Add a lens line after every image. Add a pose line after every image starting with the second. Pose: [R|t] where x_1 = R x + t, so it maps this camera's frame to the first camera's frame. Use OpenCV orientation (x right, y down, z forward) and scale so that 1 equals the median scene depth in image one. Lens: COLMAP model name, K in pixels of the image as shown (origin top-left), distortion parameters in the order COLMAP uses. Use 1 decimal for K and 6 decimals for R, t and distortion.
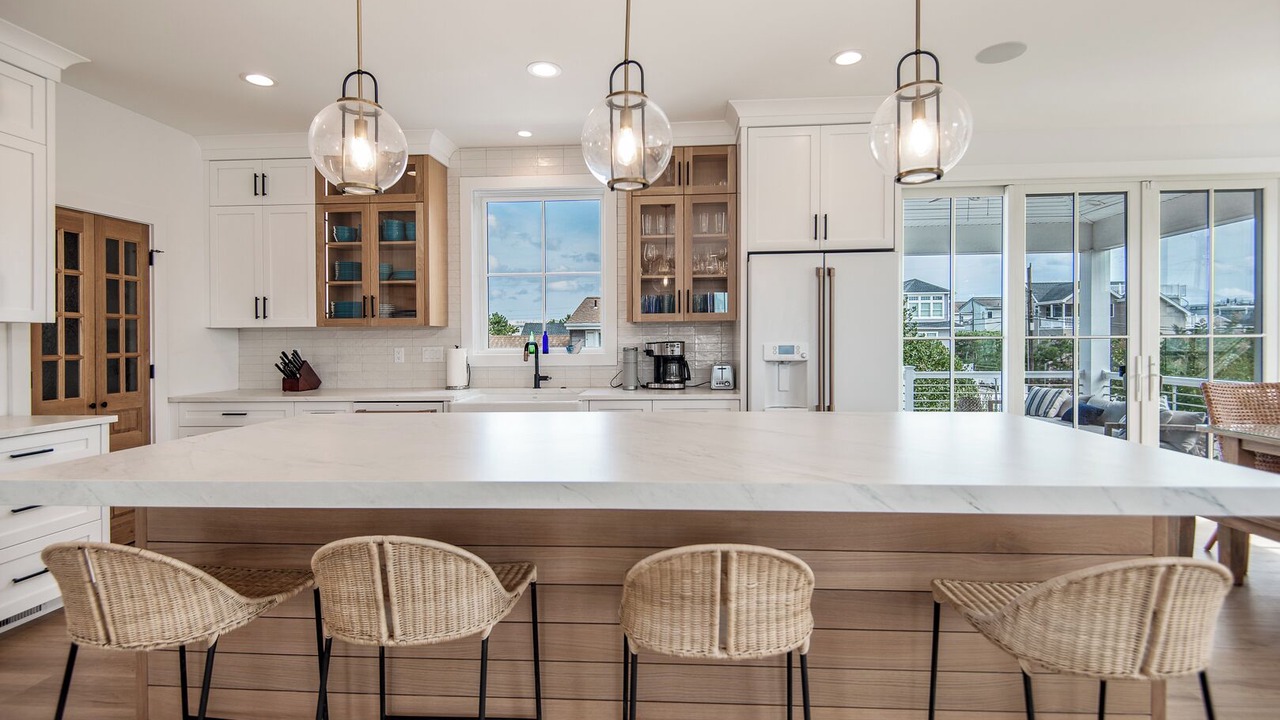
lens RADIAL K [[577.6, 0, 644.7], [0, 577.6, 354.5], [0, 0, 1]] dist [0.005769, -0.004734]
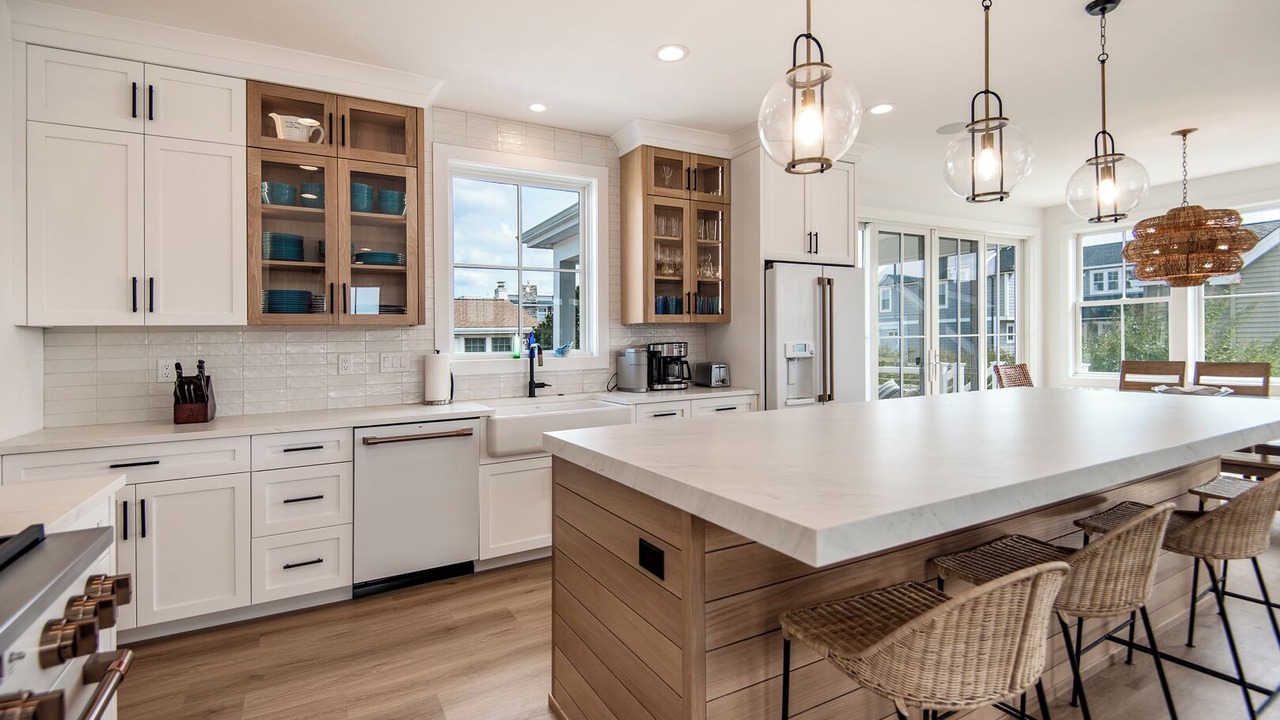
lens RADIAL K [[577.6, 0, 629.9], [0, 577.6, 348.3], [0, 0, 1]] dist [0.005769, -0.004734]
pose [[0.846205, -0.013345, 0.532690, -0.562017], [0.026288, 0.999515, -0.016720, 0.002853], [-0.532208, 0.028152, 0.846146, 0.186972]]
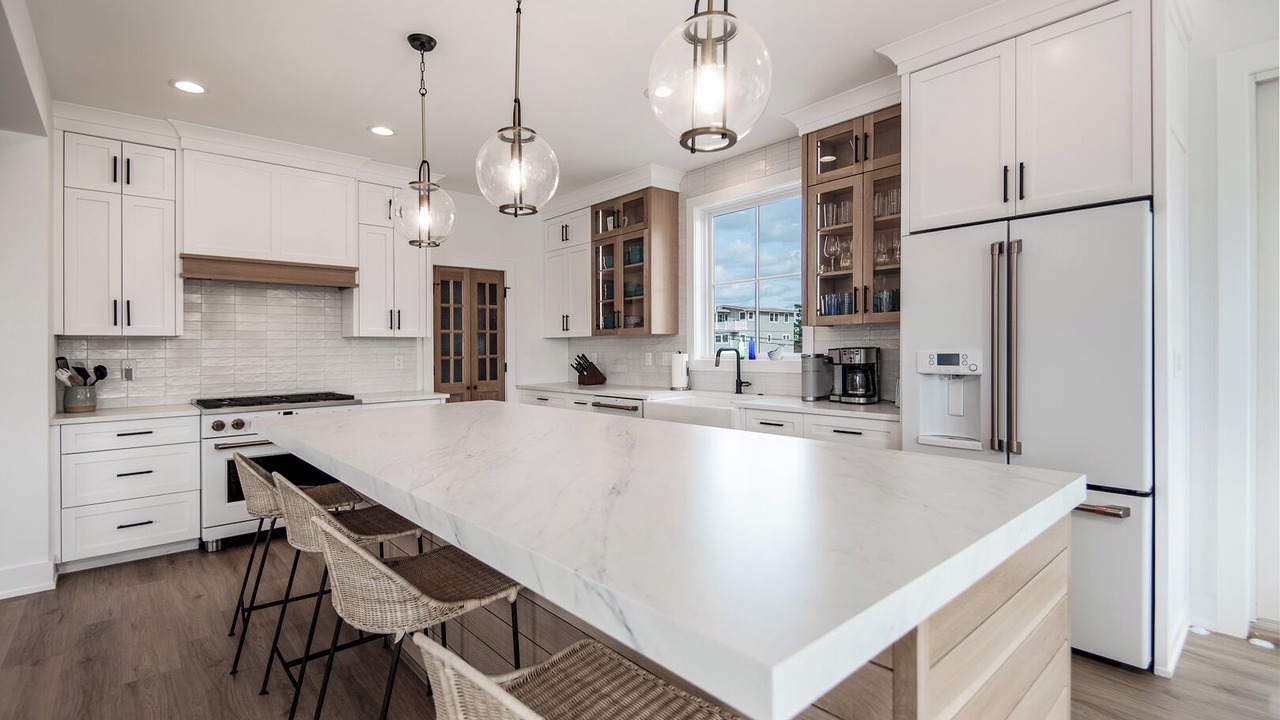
lens RADIAL K [[577.6, 0, 634.7], [0, 577.6, 348.5], [0, 0, 1]] dist [0.005769, -0.004734]
pose [[0.695625, 0.001775, -0.718403, 0.437553], [-0.012826, 0.999868, -0.009948, -0.008560], [0.718290, 0.016134, 0.695557, 0.175260]]
